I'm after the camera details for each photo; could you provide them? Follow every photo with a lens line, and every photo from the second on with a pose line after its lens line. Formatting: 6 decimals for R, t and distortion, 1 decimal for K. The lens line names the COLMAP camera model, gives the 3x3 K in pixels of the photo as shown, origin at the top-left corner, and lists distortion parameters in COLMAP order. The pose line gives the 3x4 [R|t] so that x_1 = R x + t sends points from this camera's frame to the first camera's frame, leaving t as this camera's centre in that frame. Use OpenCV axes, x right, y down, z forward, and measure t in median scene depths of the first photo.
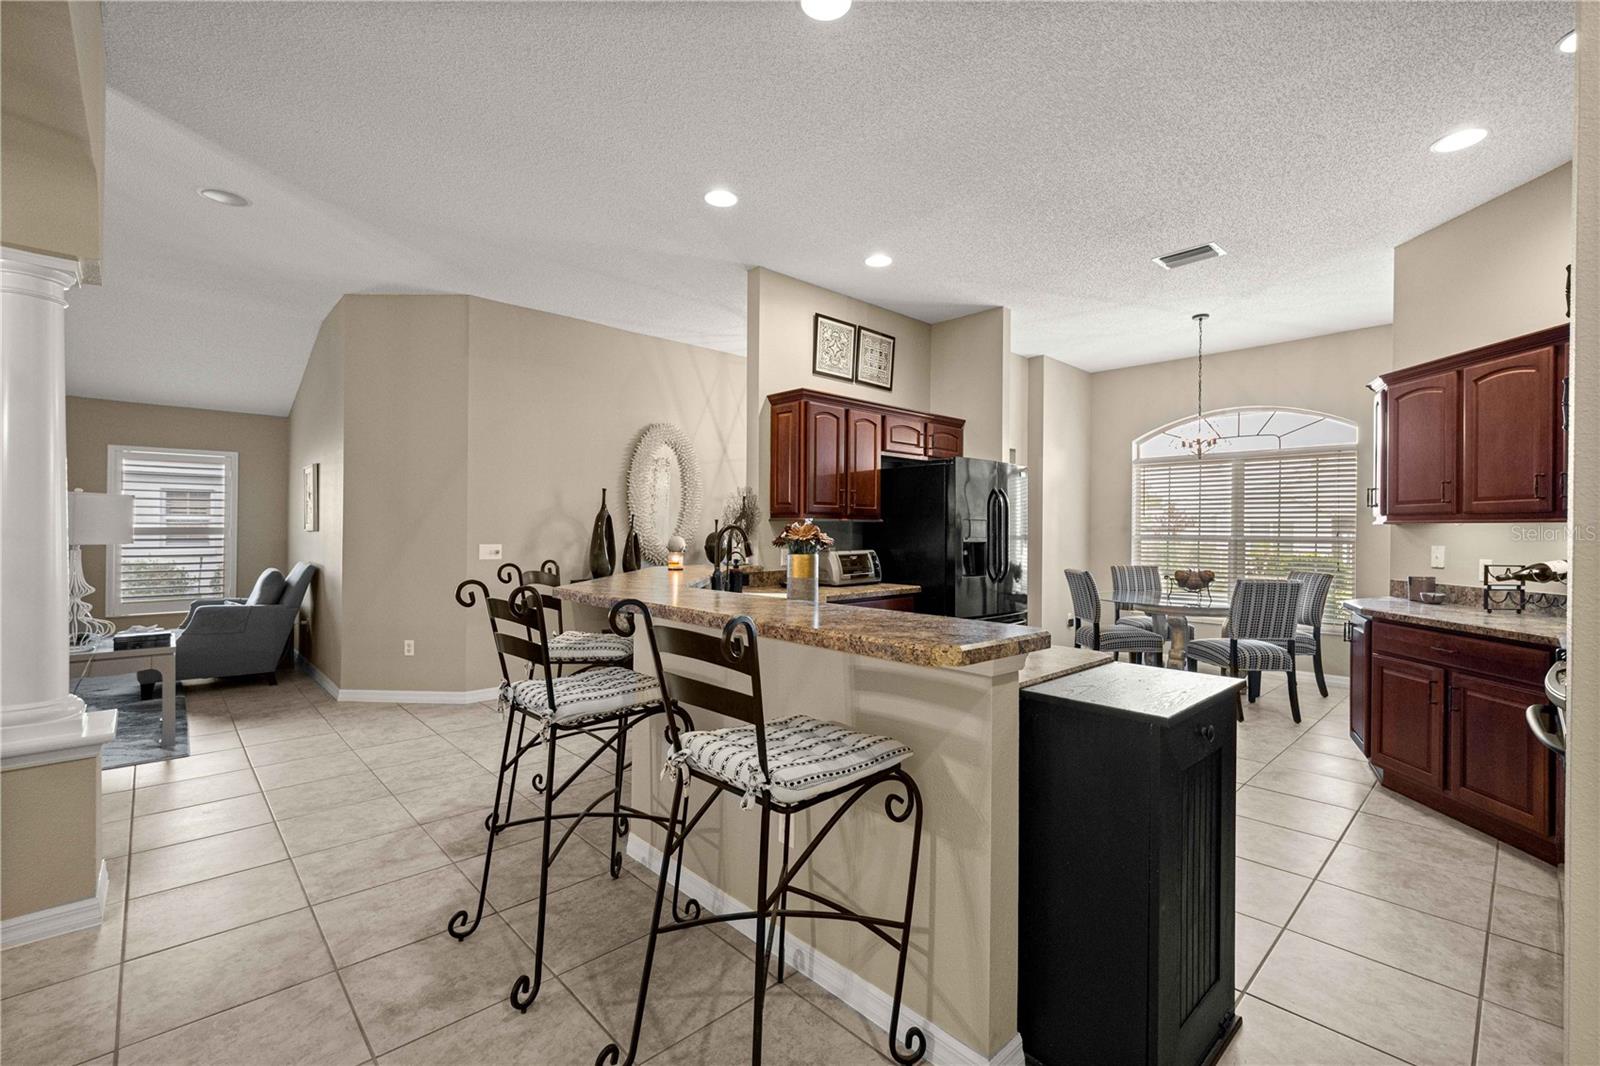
lens RADIAL K [[714.2, 0, 798.5], [0, 714.2, 524.8], [0, 0, 1]] dist [0.000181, 0.000218]
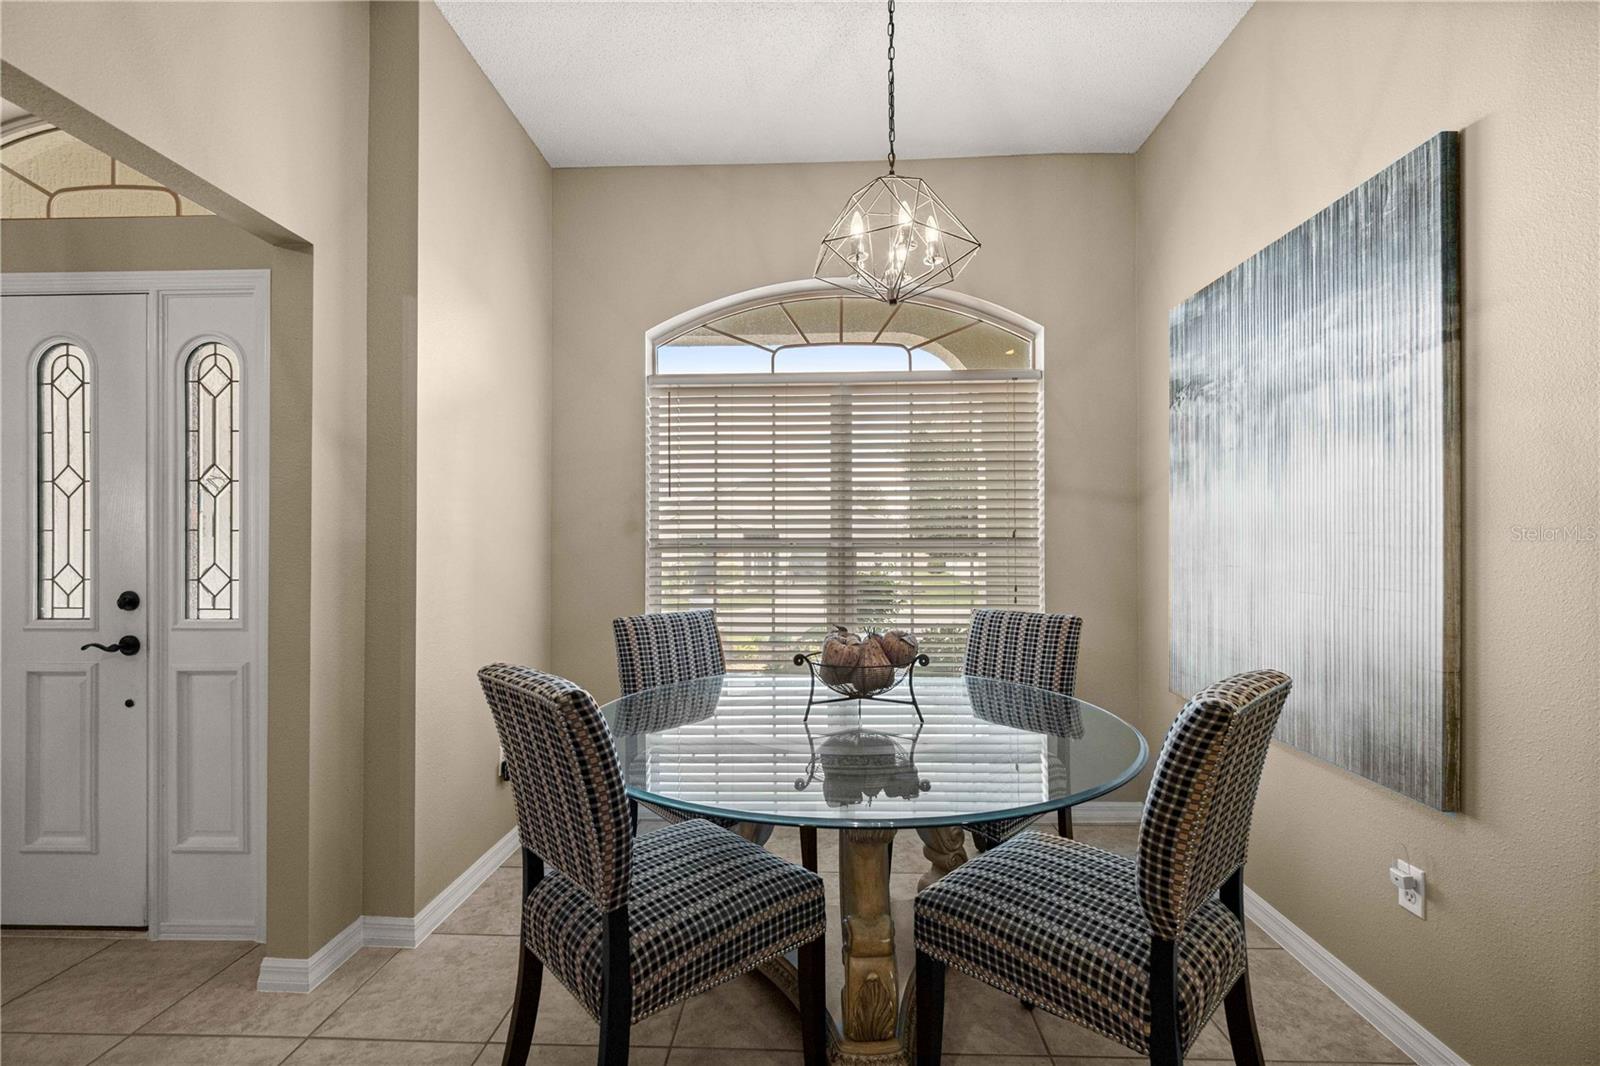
lens RADIAL K [[682.8, 0, 812.3], [0, 682.8, 548.4], [0, 0, 1]] dist [-0.000214, 0.000153]
pose [[0.705203, -0.005394, 0.708985, 0.338418], [0.001340, 0.999979, 0.006275, 0.023966], [-0.709004, -0.003475, 0.705196, 0.891414]]
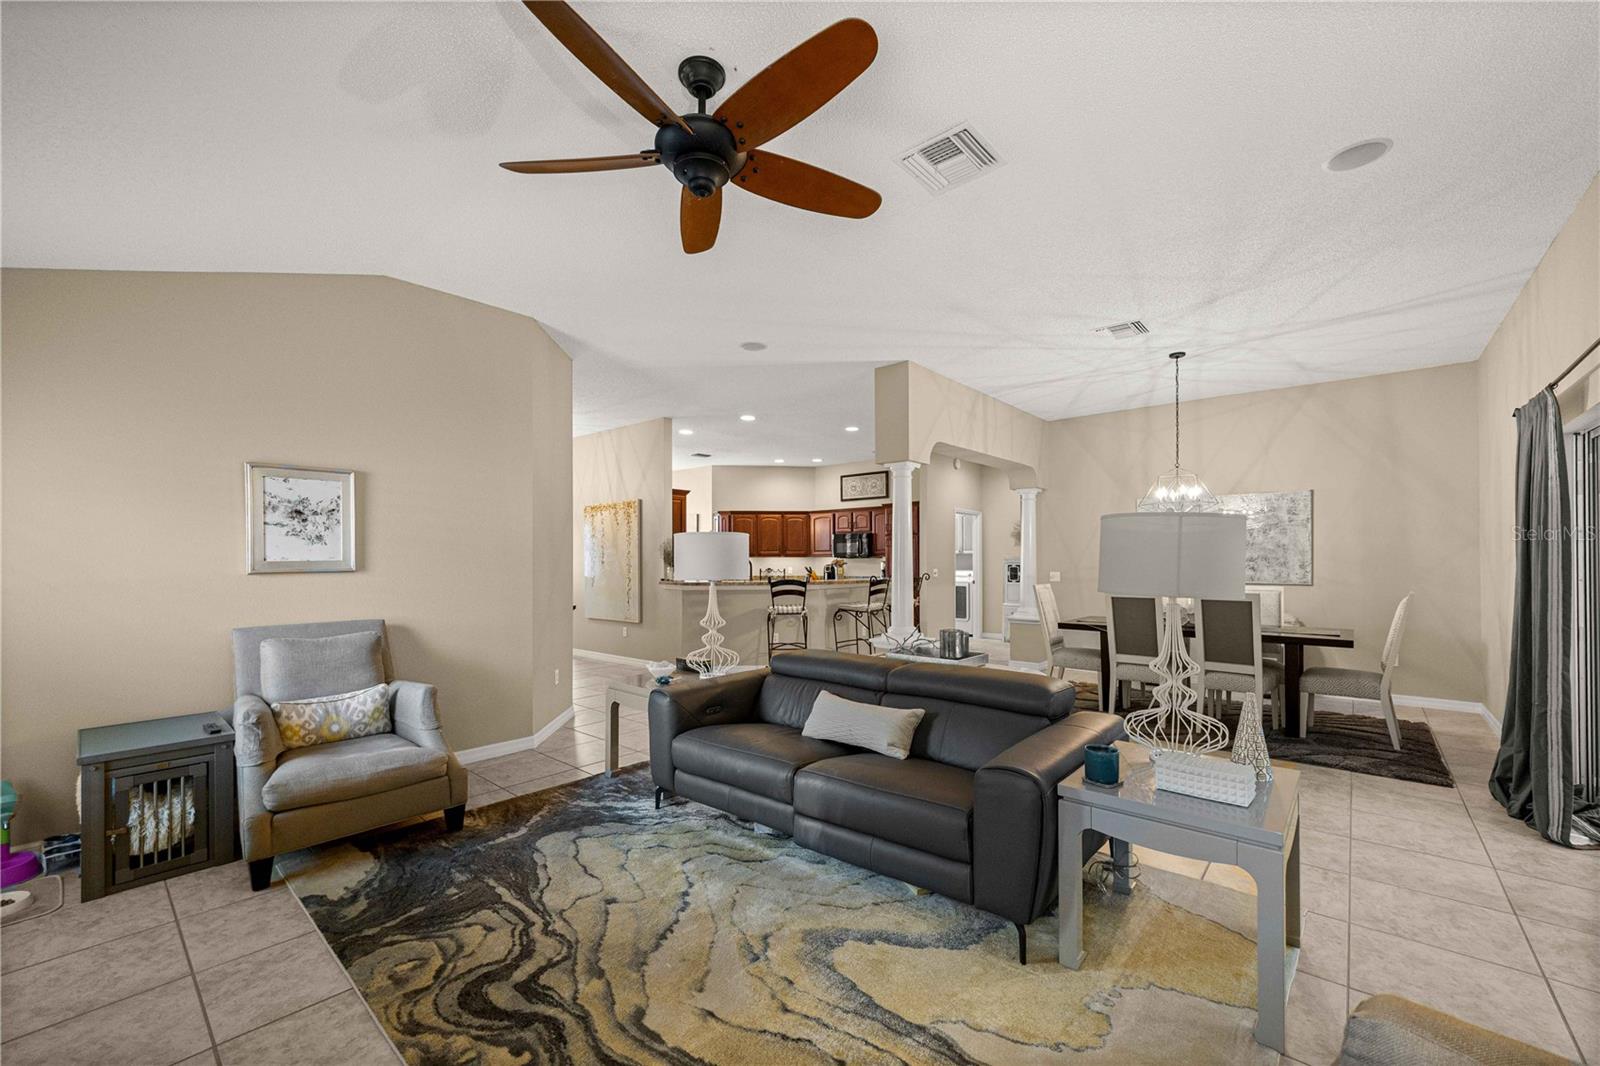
lens RADIAL K [[632.6, 0, 804.4], [0, 632.6, 559.6], [0, 0, 1]] dist [-0.001109, -0.000711]
pose [[-0.101738, -0.005205, 0.994798, -1.589625], [-0.005819, 0.999972, 0.004637, -0.004811], [-0.994794, -0.005317, -0.101766, 0.751830]]
